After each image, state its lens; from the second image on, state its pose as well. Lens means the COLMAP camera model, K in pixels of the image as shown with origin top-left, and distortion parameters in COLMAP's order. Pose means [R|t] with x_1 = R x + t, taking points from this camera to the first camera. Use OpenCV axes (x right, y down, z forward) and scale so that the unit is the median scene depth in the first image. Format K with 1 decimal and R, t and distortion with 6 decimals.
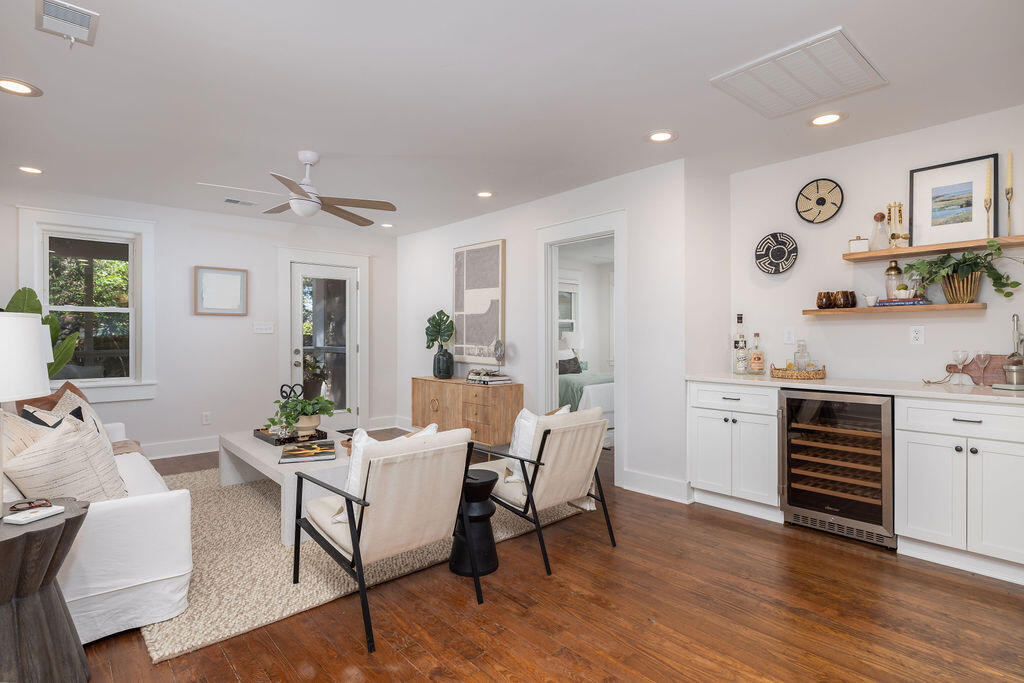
lens RADIAL K [[525.2, 0, 512.0], [0, 525.2, 341.5], [0, 0, 1]] dist [-0.001636, -0.000734]
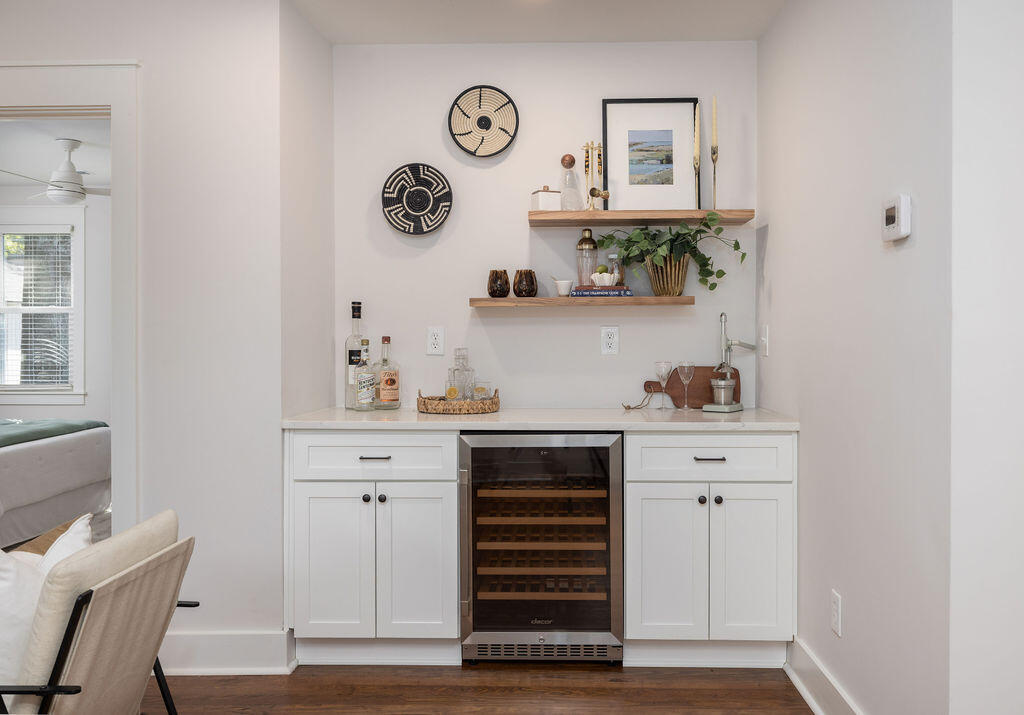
lens RADIAL K [[874.3, 0, 513.8], [0, 874.3, 347.5], [0, 0, 1]] dist [-0.006644, -0.002988]
pose [[0.681011, -0.005400, 0.732253, -0.135705], [0.008701, 0.999962, -0.000718, -0.002368], [-0.732221, 0.006860, 0.681032, 0.271902]]
